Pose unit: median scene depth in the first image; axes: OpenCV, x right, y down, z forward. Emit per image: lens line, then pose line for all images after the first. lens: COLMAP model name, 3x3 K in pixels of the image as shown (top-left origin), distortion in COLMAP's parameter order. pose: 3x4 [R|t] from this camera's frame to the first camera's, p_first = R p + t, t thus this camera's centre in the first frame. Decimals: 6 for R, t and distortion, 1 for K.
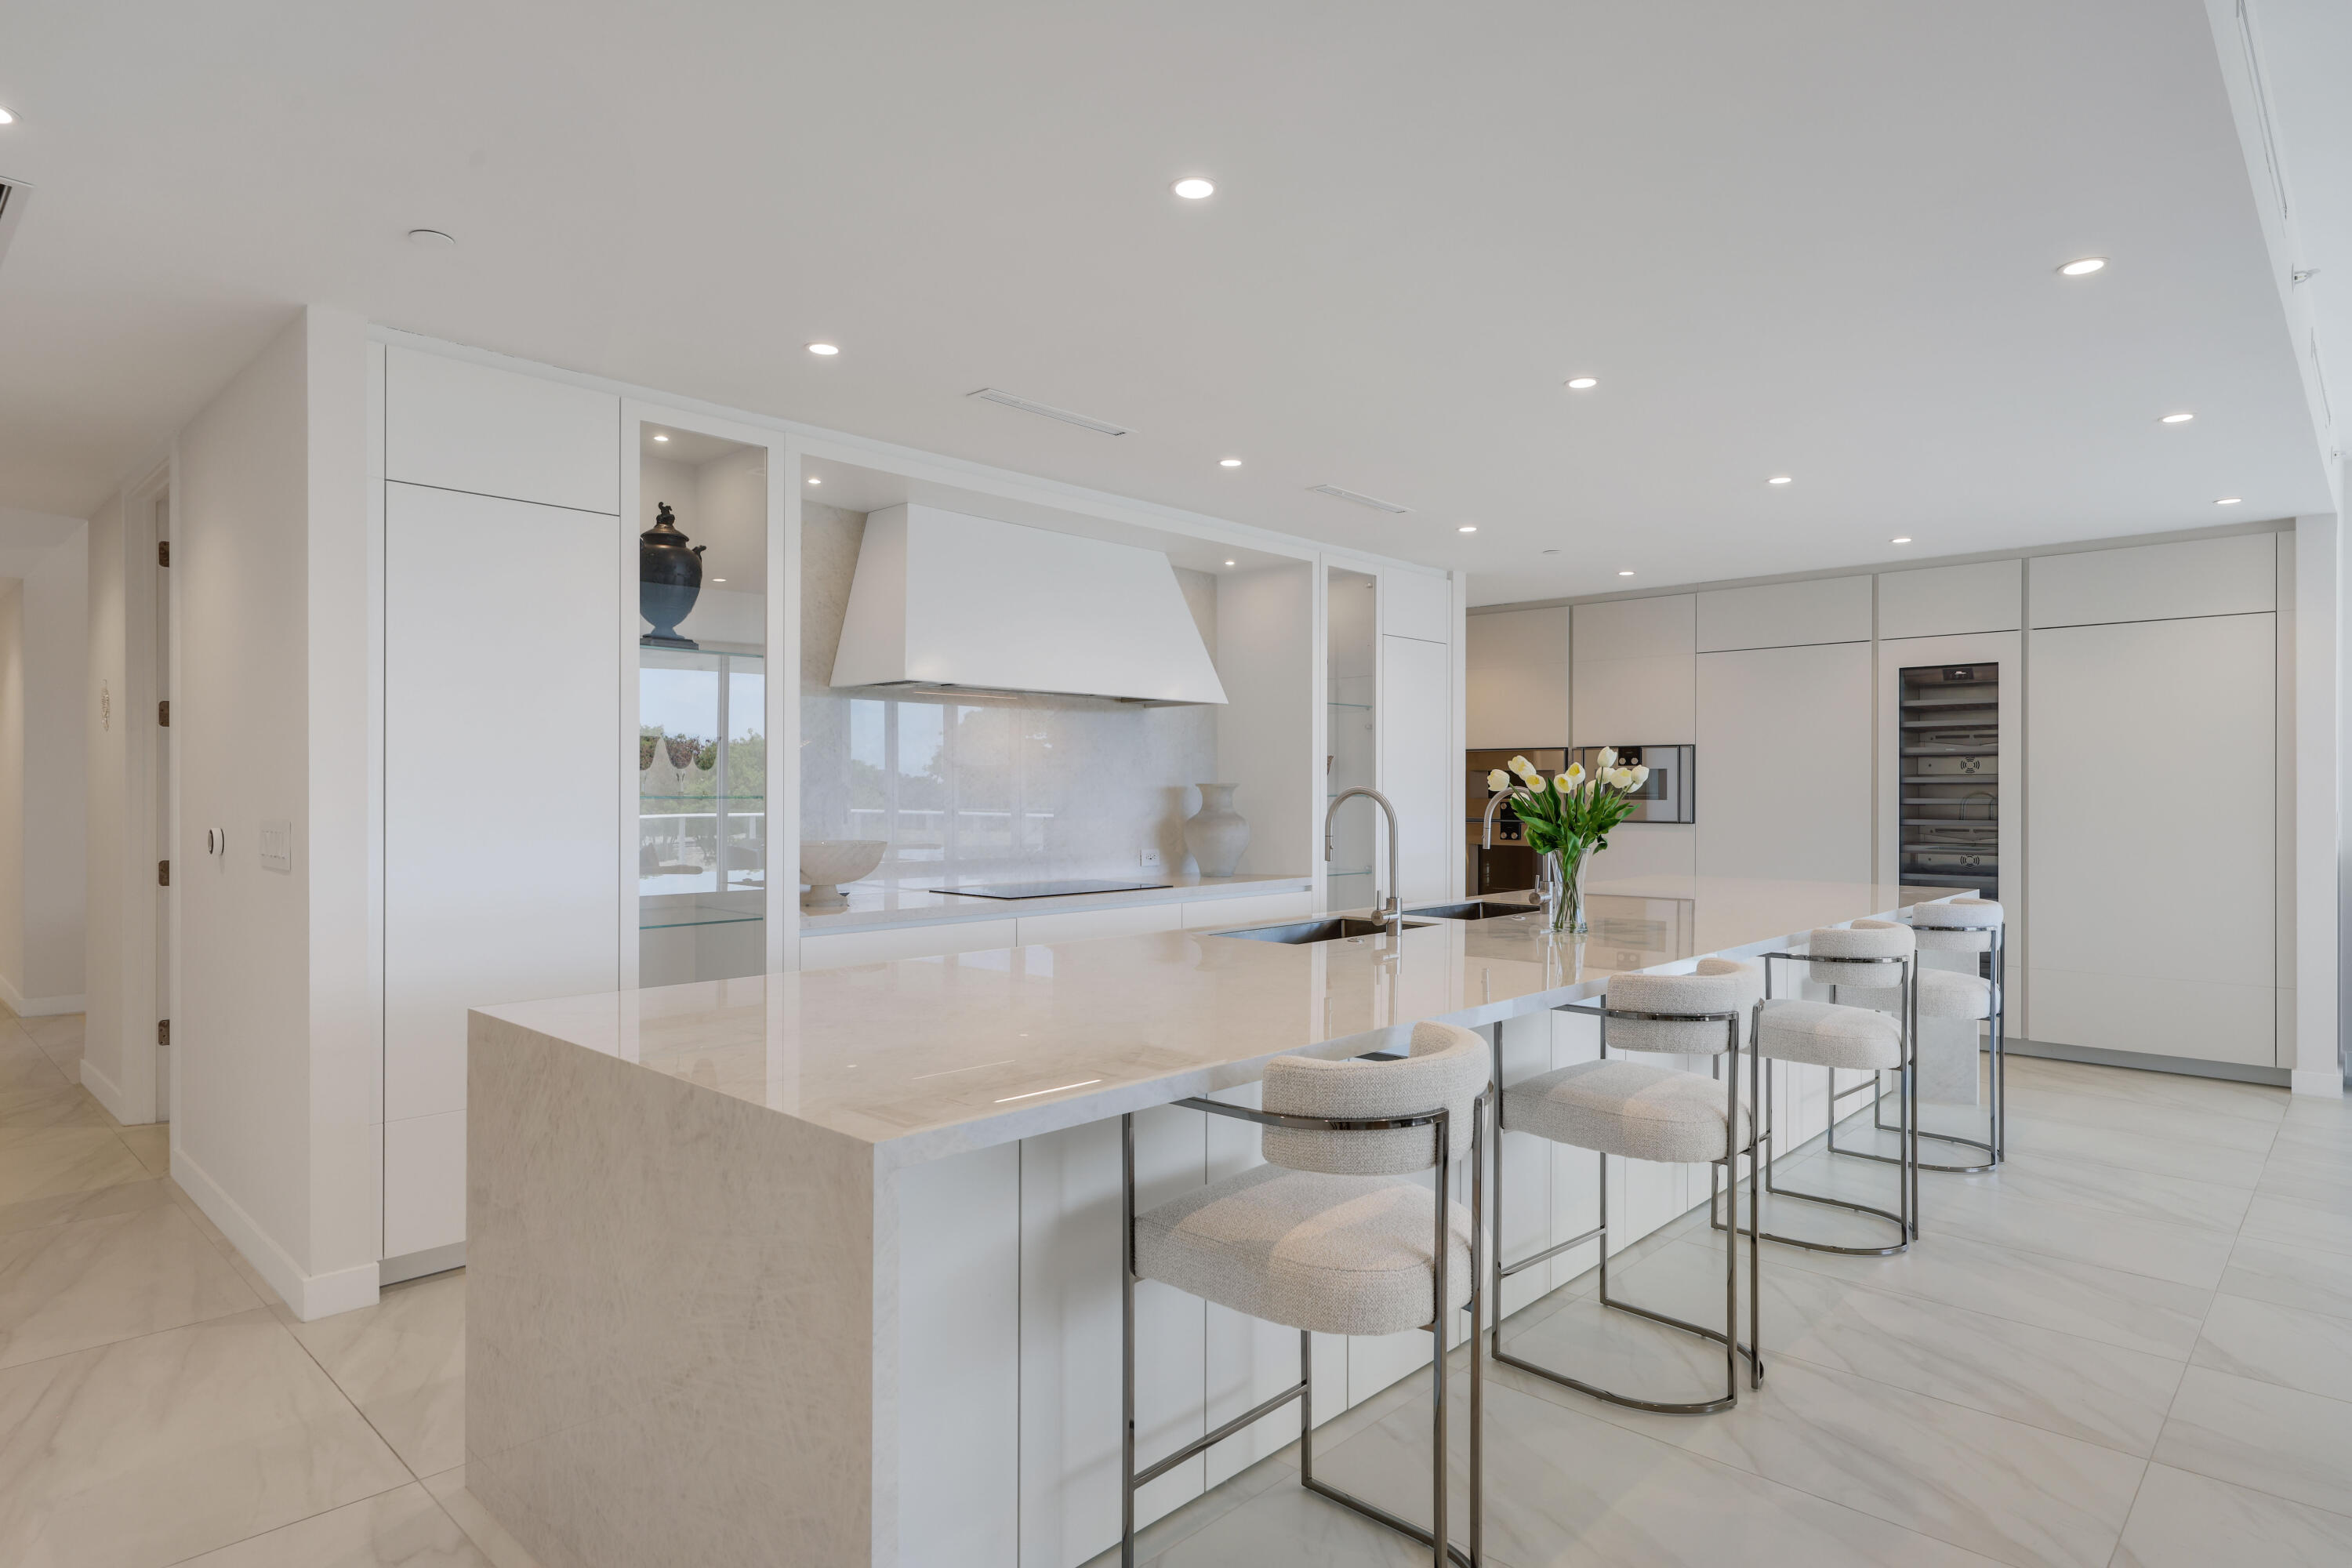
lens RADIAL K [[1308.2, 0, 1170.1], [0, 1308.2, 795.9], [0, 0, 1]] dist [0.003282, 0.000921]
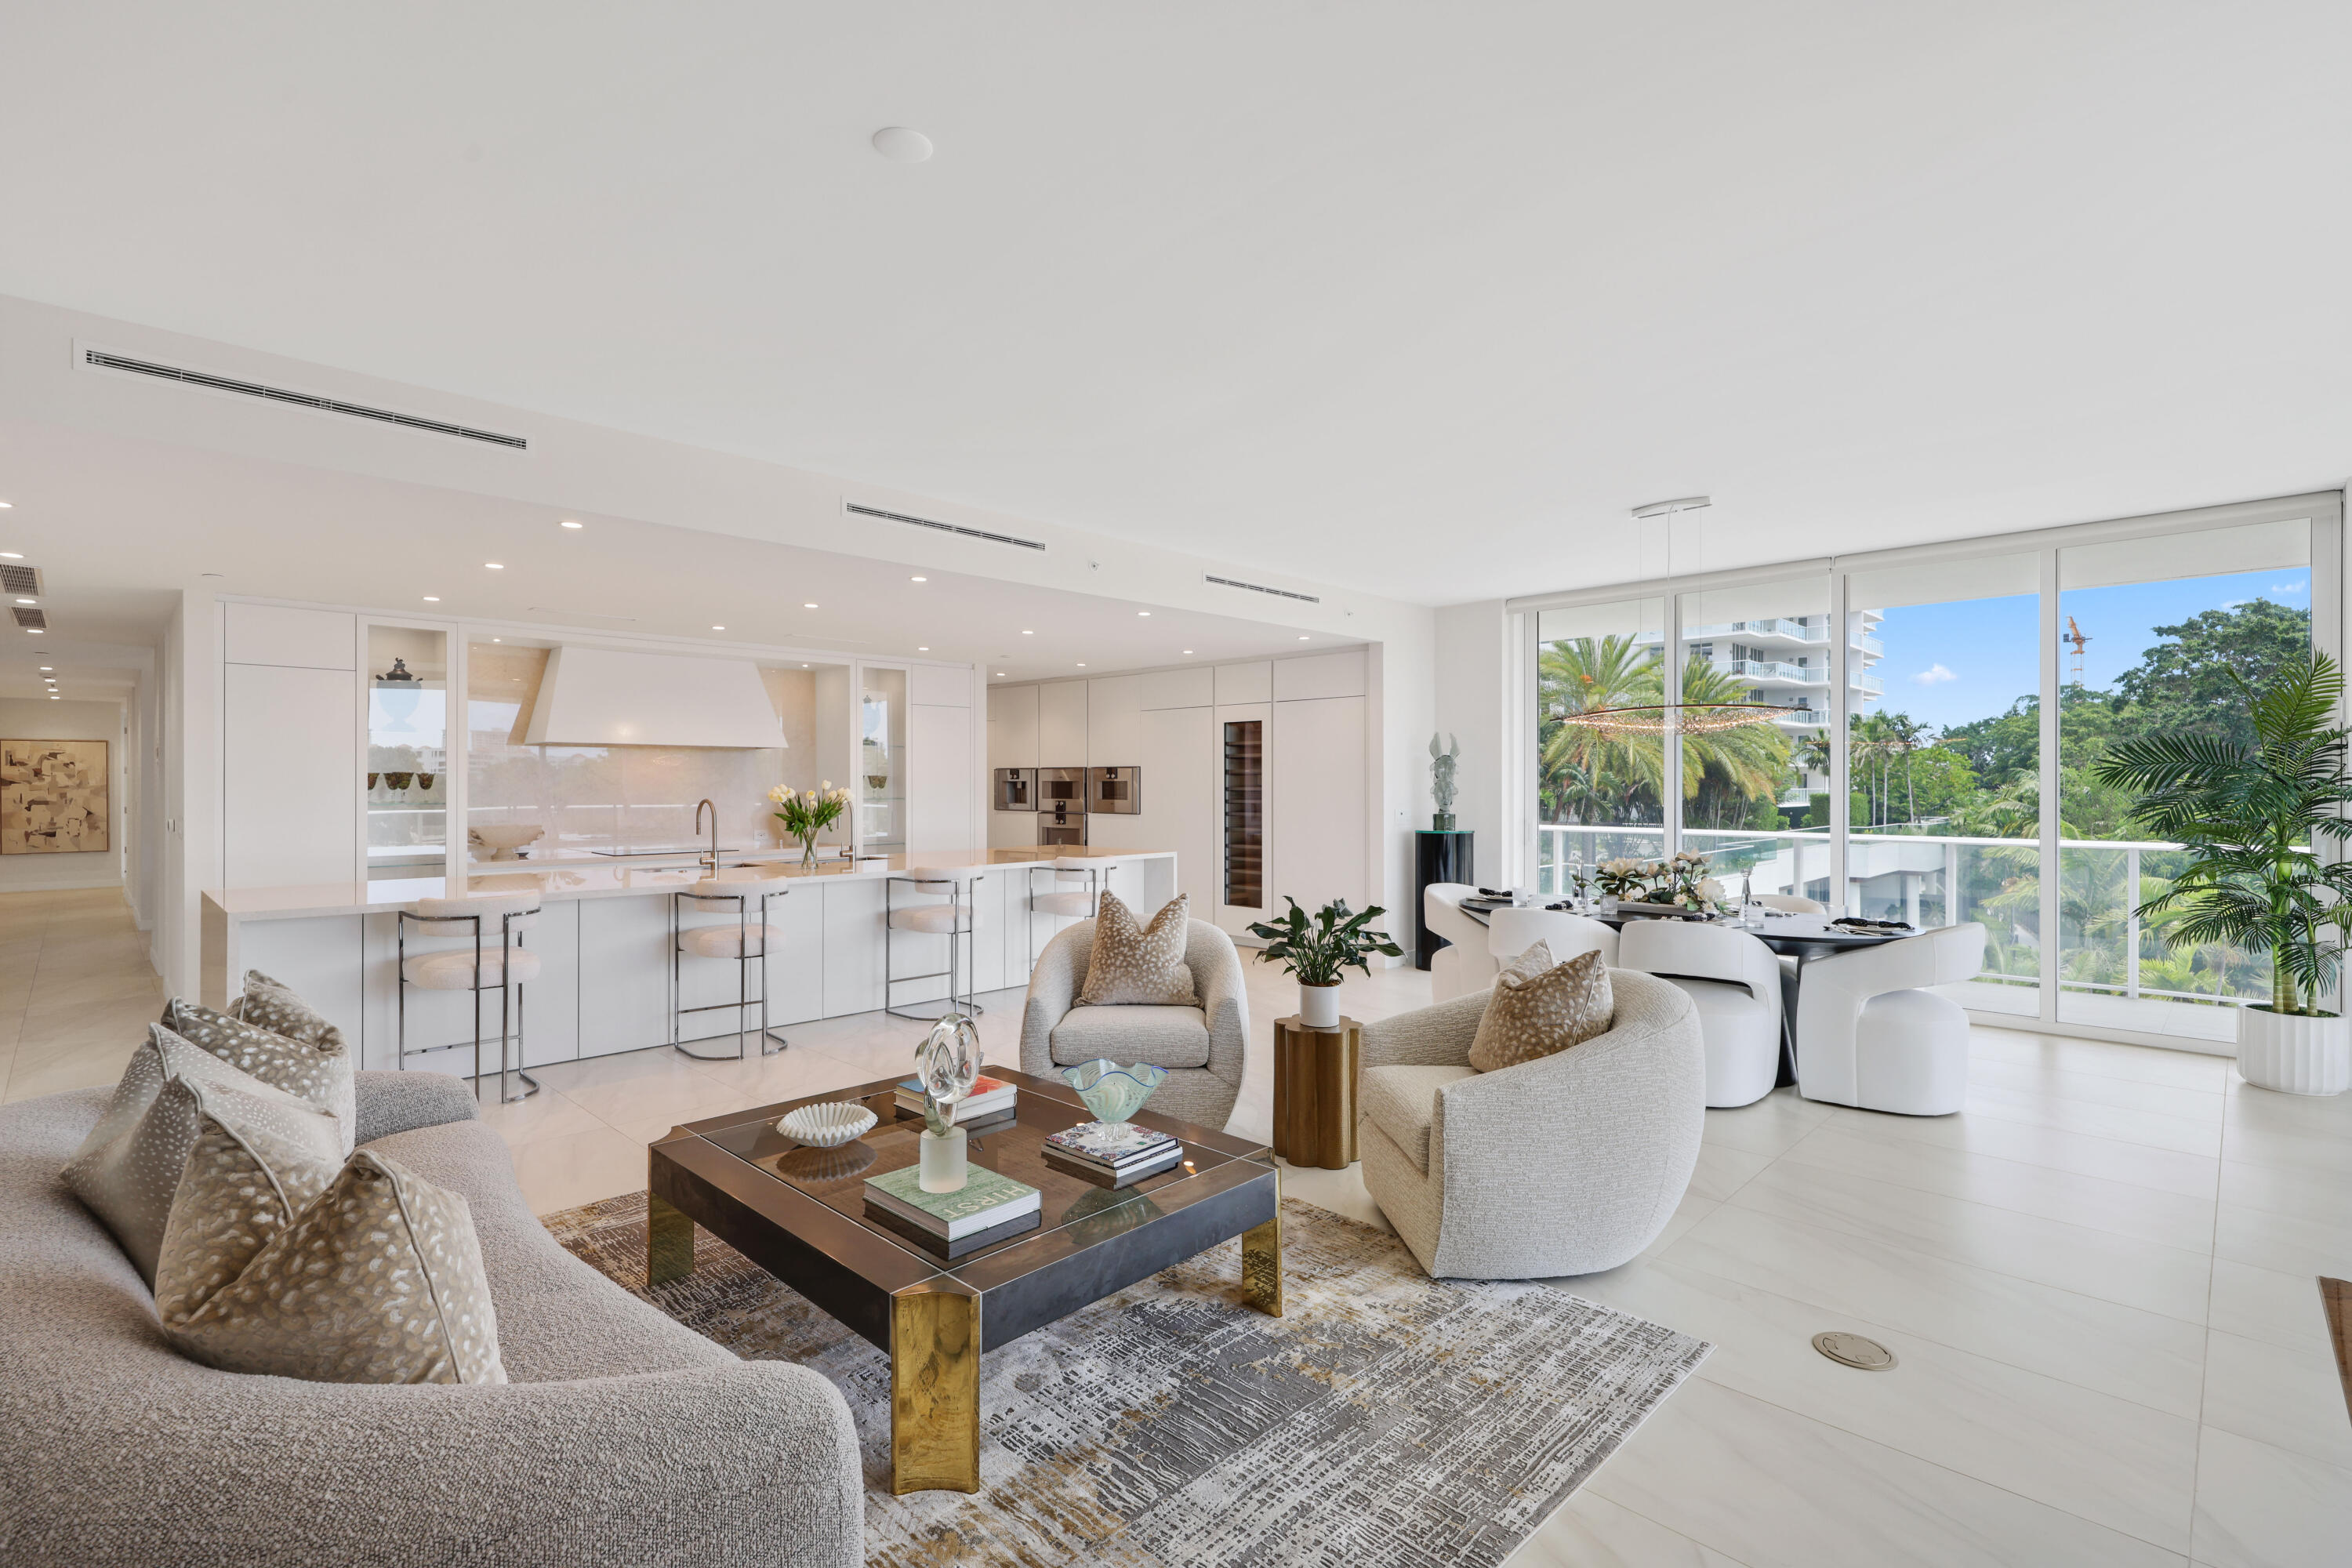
lens RADIAL K [[1094.6, 0, 1182.9], [0, 1094.6, 773.5], [0, 0, 1]] dist [-0.002140, 0.000394]
pose [[0.999694, -0.000768, -0.024736, 0.568252], [0.000431, 0.999907, -0.013643, -0.013407], [0.024744, 0.013628, 0.999601, -0.433884]]
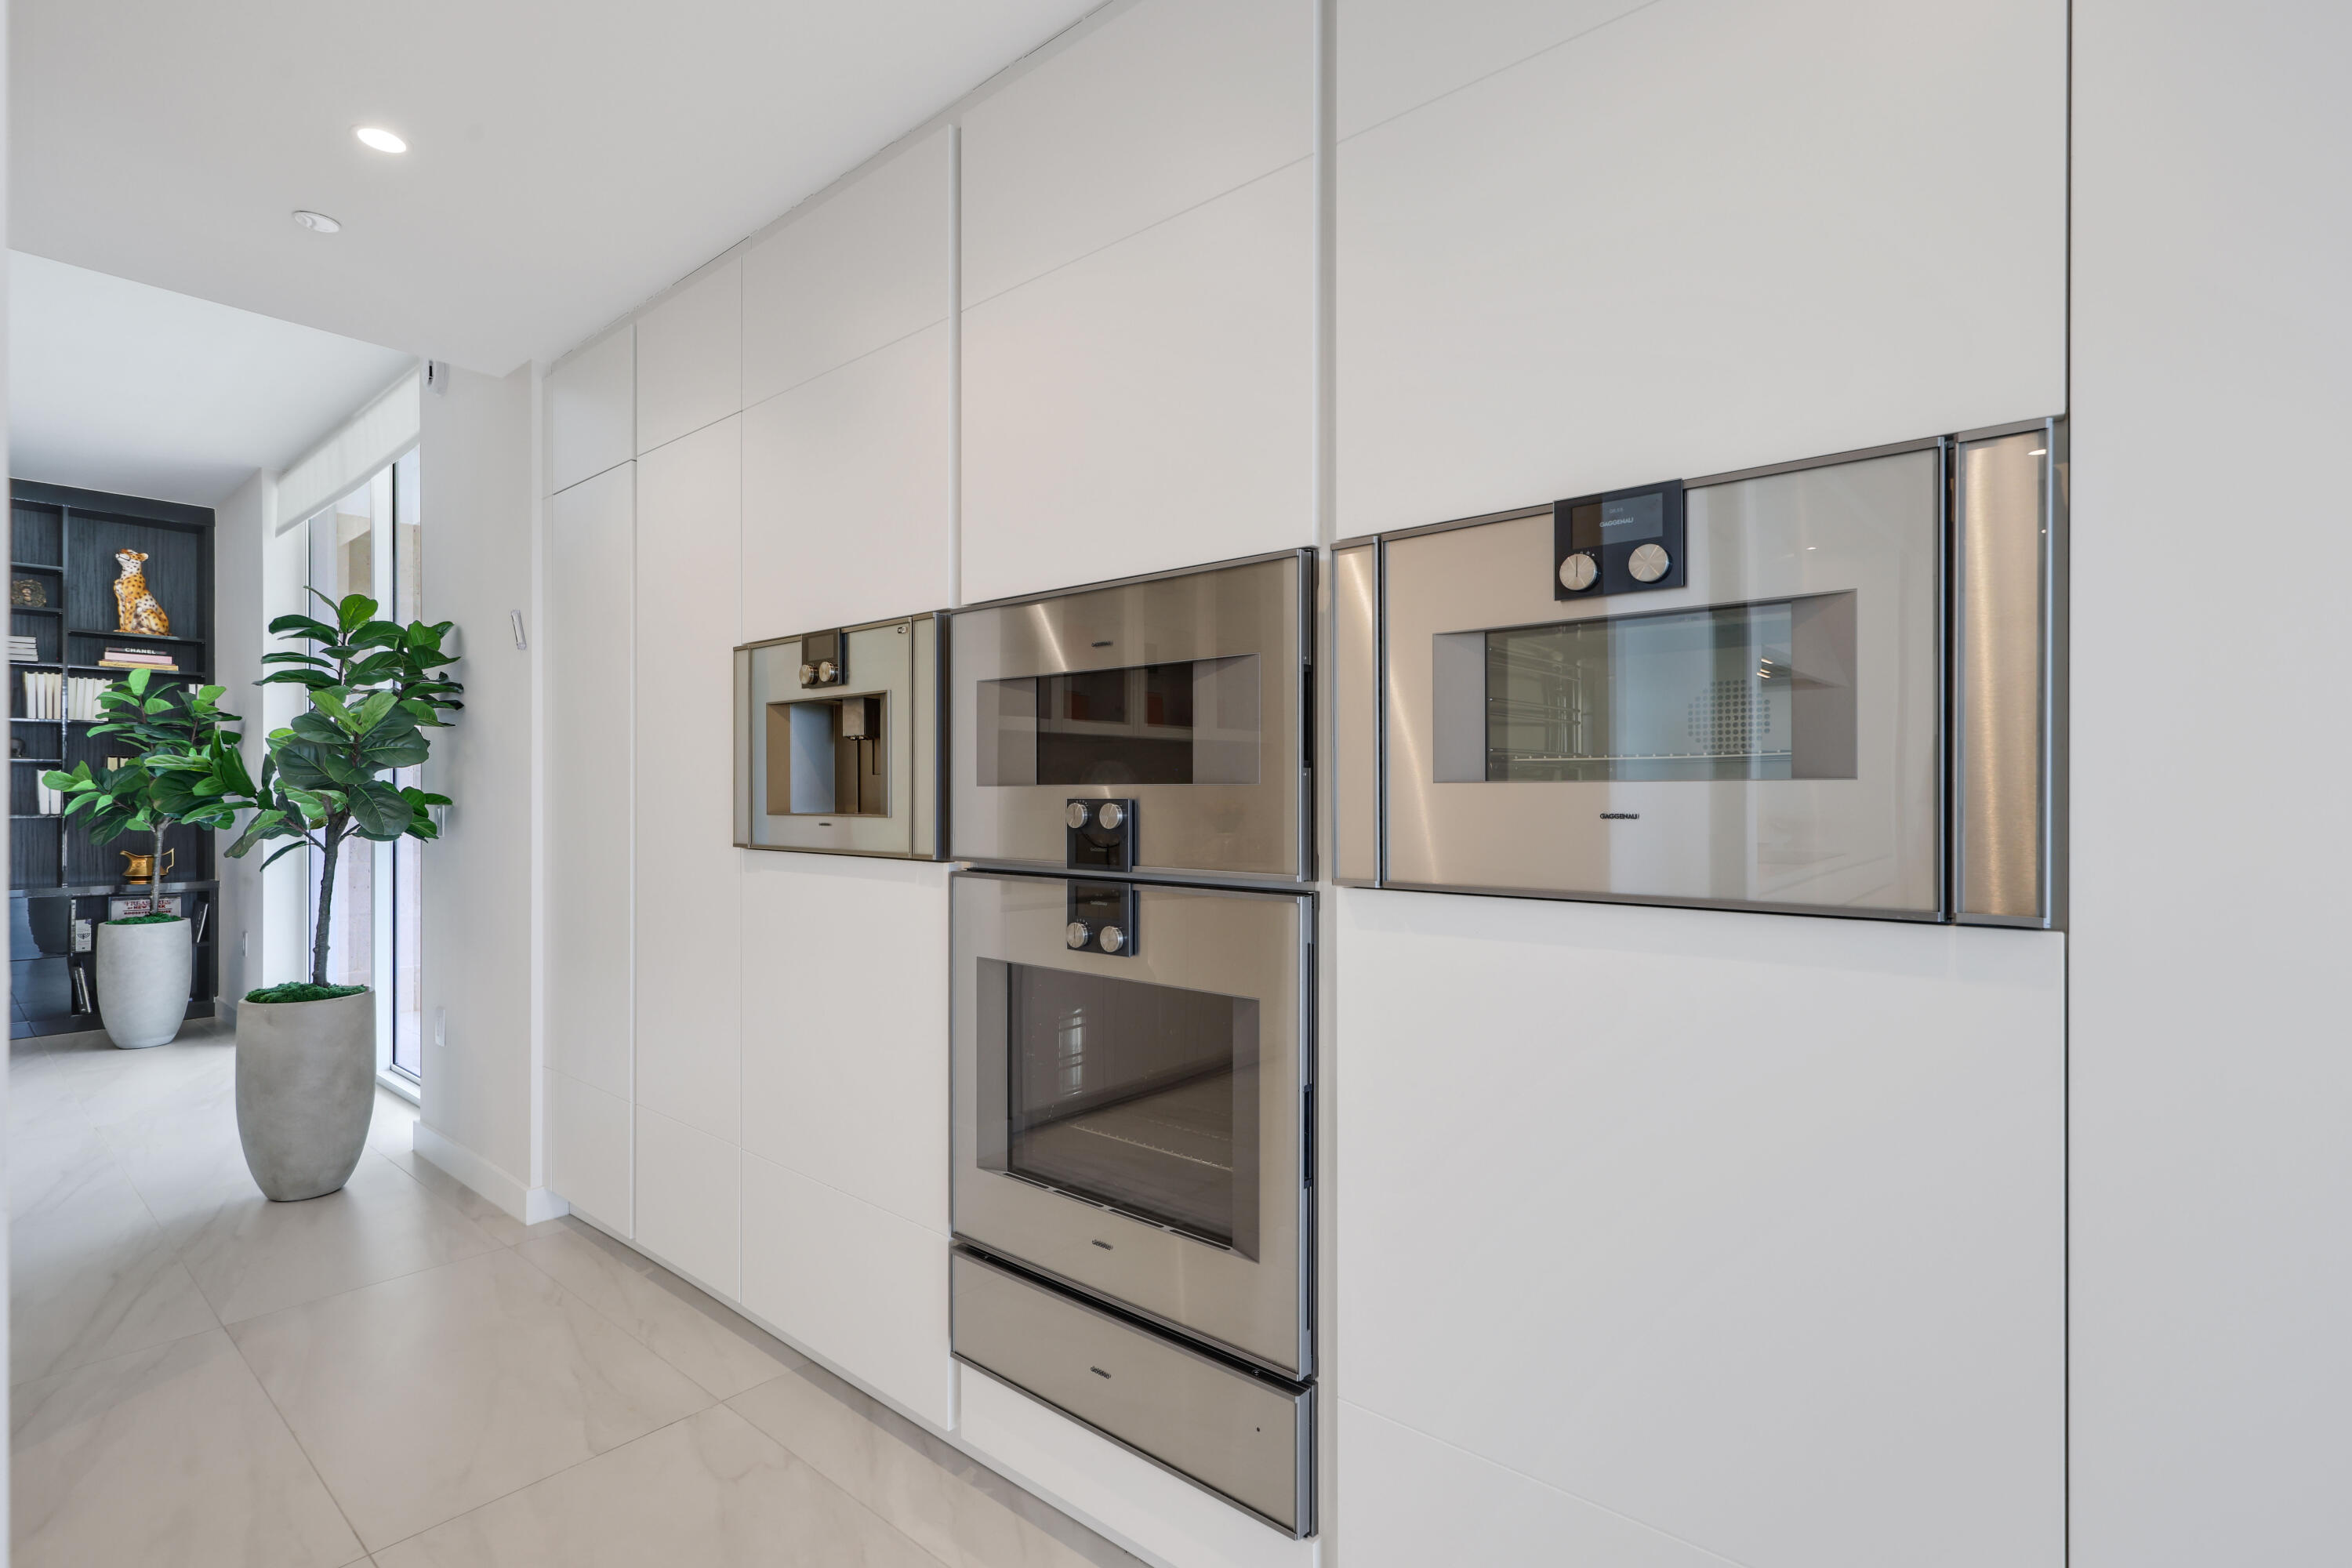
lens RADIAL K [[1094.6, 0, 1170.9], [0, 1094.6, 791.5], [0, 0, 1]] dist [-0.002140, 0.000394]
pose [[0.999046, -0.002271, 0.043601, 0.338316], [0.002542, 0.999978, -0.006151, 0.005787], [-0.043586, 0.006256, 0.999030, 1.019952]]
